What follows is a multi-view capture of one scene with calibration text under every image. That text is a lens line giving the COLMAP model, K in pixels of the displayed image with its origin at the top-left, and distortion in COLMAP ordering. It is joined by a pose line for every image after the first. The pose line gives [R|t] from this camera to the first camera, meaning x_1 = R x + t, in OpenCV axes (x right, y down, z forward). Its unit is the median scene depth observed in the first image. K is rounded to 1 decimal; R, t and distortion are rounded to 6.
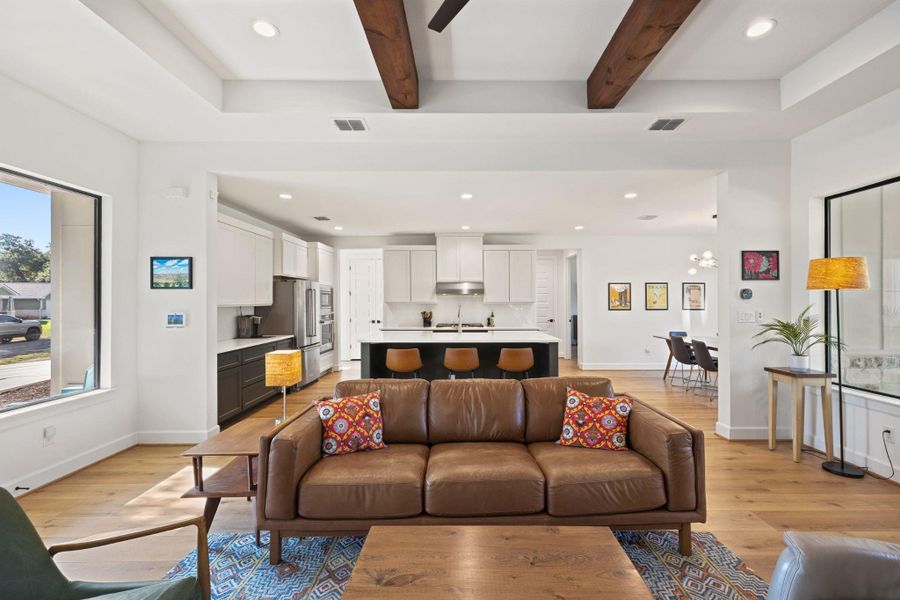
lens RADIAL K [[381.5, 0, 463.4], [0, 381.5, 301.8], [0, 0, 1]] dist [0.000343, 0.000202]
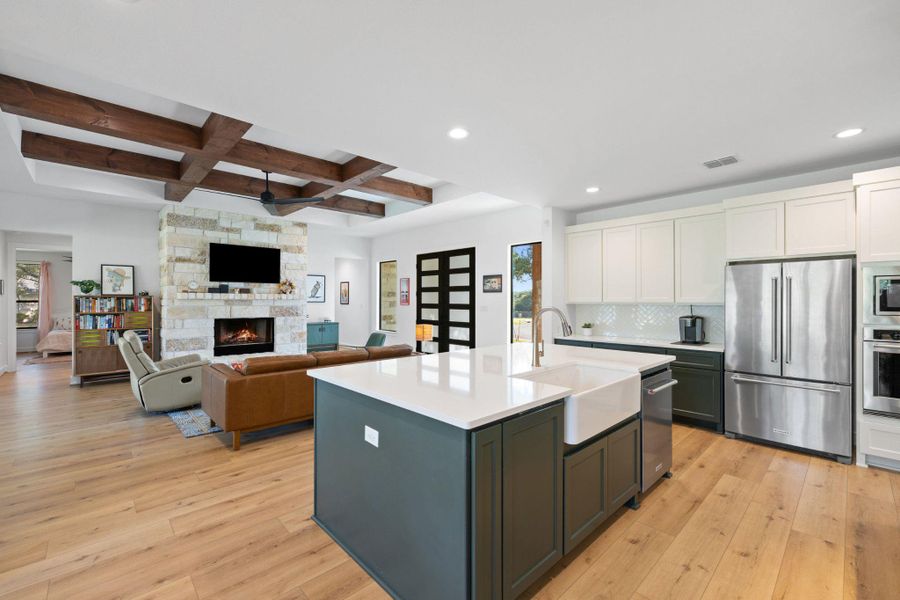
lens RADIAL K [[380.8, 0, 448.8], [0, 380.8, 299.6], [0, 0, 1]] dist [0.001989, -0.000084]
pose [[-0.729586, 0.004243, -0.683875, 0.311737], [0.003586, 0.999991, 0.002378, -0.003070], [0.683879, -0.000717, -0.729595, 0.997011]]
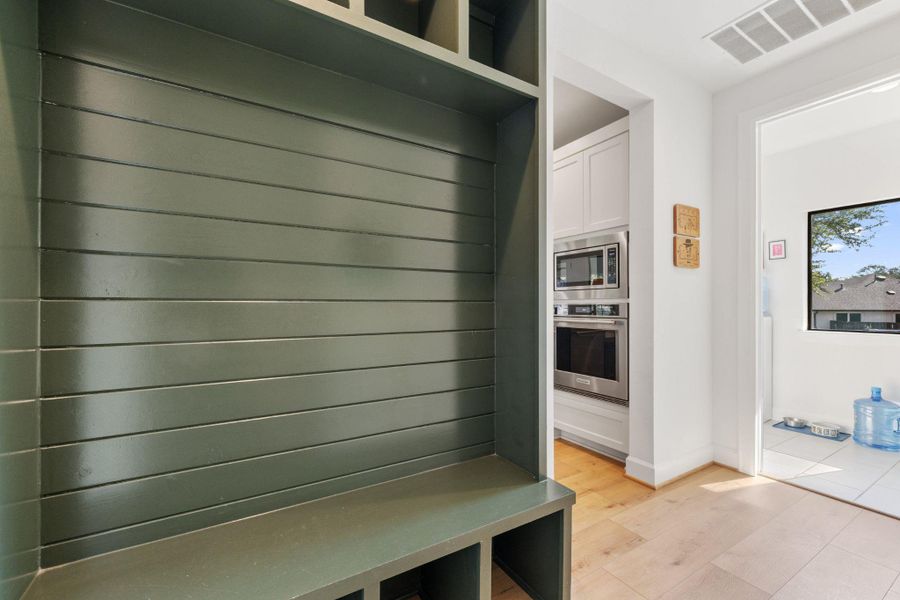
lens RADIAL K [[375.7, 0, 453.7], [0, 375.7, 302.4], [0, 0, 1]] dist [0.001276, 0.000128]
pose [[-0.858801, 0.000418, -0.512309, -0.032352], [0.003770, 0.999978, -0.005504, 0.034809], [0.512295, -0.006659, -0.858784, 1.347306]]
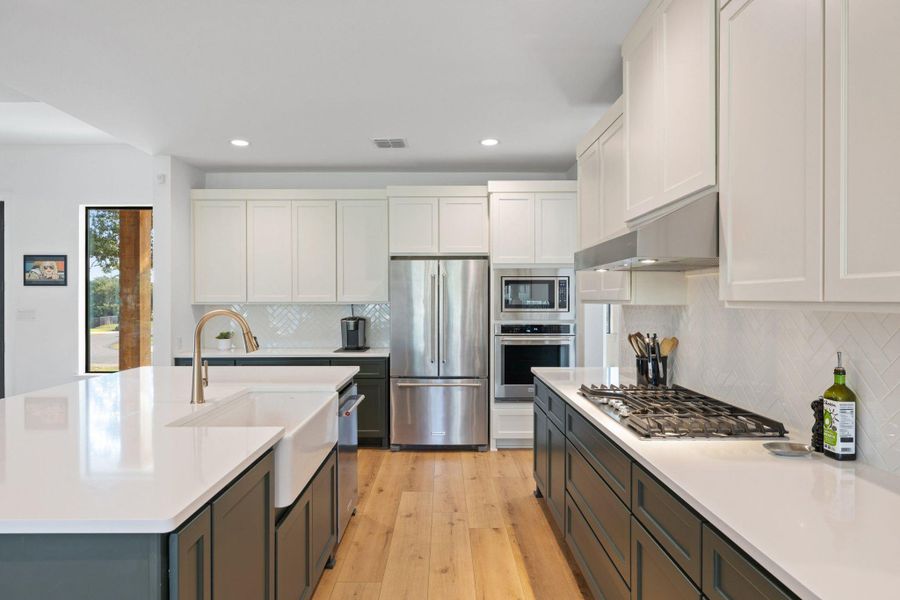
lens RADIAL K [[522.4, 0, 447.1], [0, 522.4, 301.1], [0, 0, 1]] dist [-0.001827, 0.000422]
pose [[0.002418, 0.009779, -0.999949, 0.319226], [0.001384, 0.999951, 0.009783, -0.002813], [0.999996, -0.001408, 0.002404, 0.937946]]
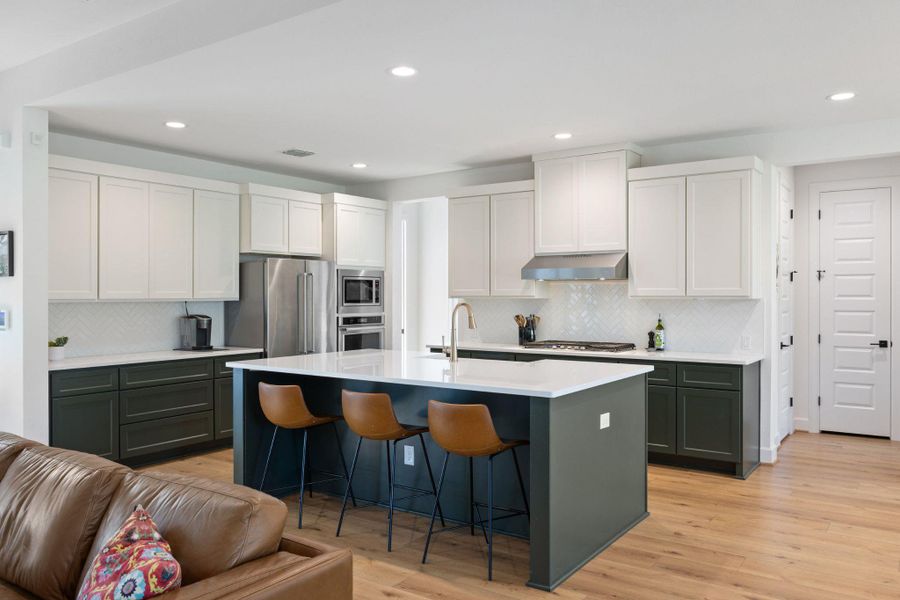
lens RADIAL K [[692.8, 0, 448.4], [0, 692.8, 297.0], [0, 0, 1]] dist [-0.003454, 0.001135]
pose [[0.816652, 0.005607, -0.577103, 0.377214], [-0.002582, 0.999978, 0.006061, -0.002990], [0.577124, -0.003459, 0.816649, 0.229367]]
